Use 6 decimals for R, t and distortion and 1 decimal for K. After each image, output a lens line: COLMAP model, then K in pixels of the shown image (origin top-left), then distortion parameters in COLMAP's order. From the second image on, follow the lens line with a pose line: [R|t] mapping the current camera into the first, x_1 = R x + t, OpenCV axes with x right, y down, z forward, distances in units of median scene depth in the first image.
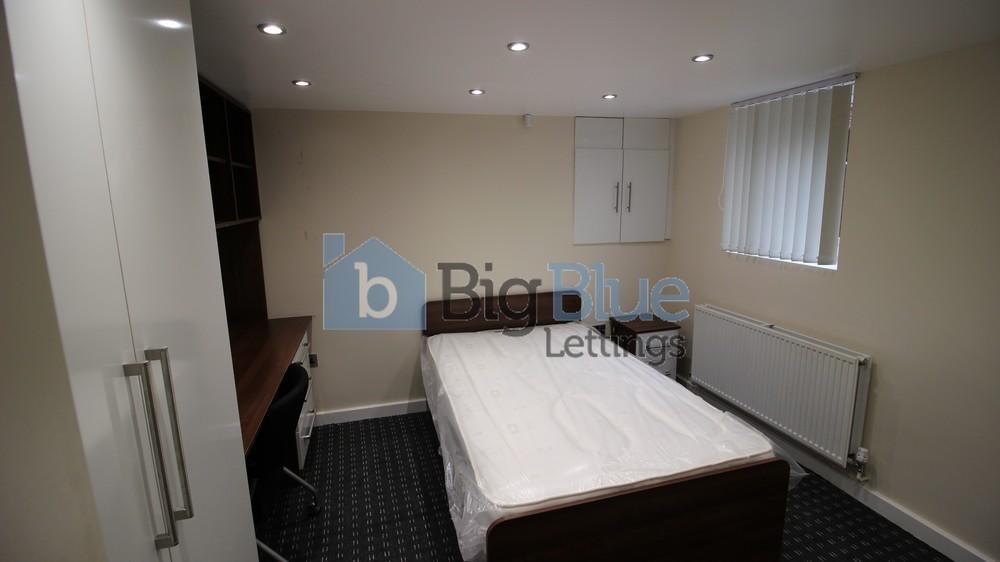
lens RADIAL K [[459.1, 0, 497.2], [0, 459.1, 276.2], [0, 0, 1]] dist [-0.001870, -0.000750]
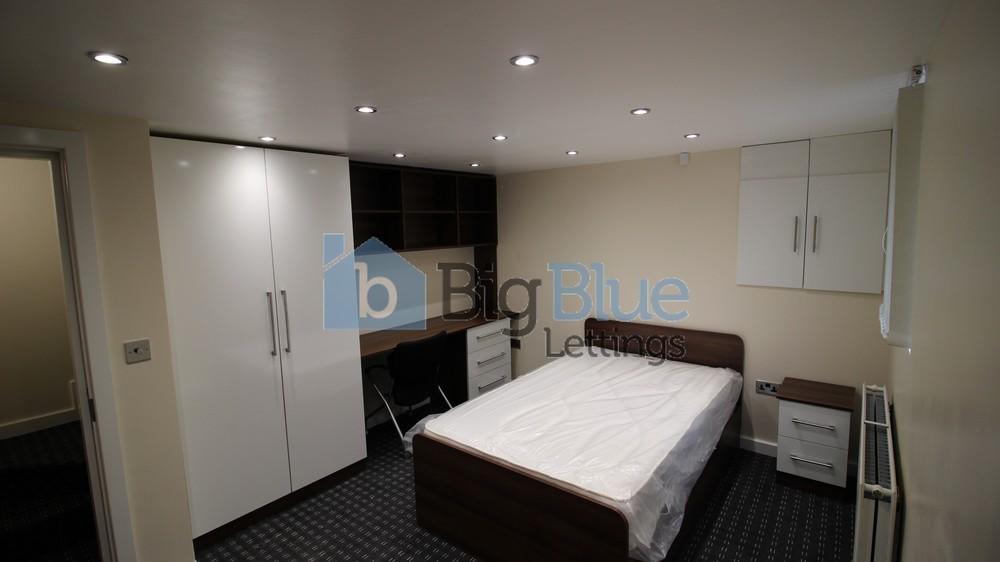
lens RADIAL K [[459.1, 0, 497.2], [0, 459.1, 276.2], [0, 0, 1]] dist [-0.001870, -0.000750]
pose [[0.587660, 0.094884, -0.803525, 0.640675], [-0.126018, 0.991714, 0.024942, -0.050970], [0.799234, 0.086601, 0.594748, 0.082901]]
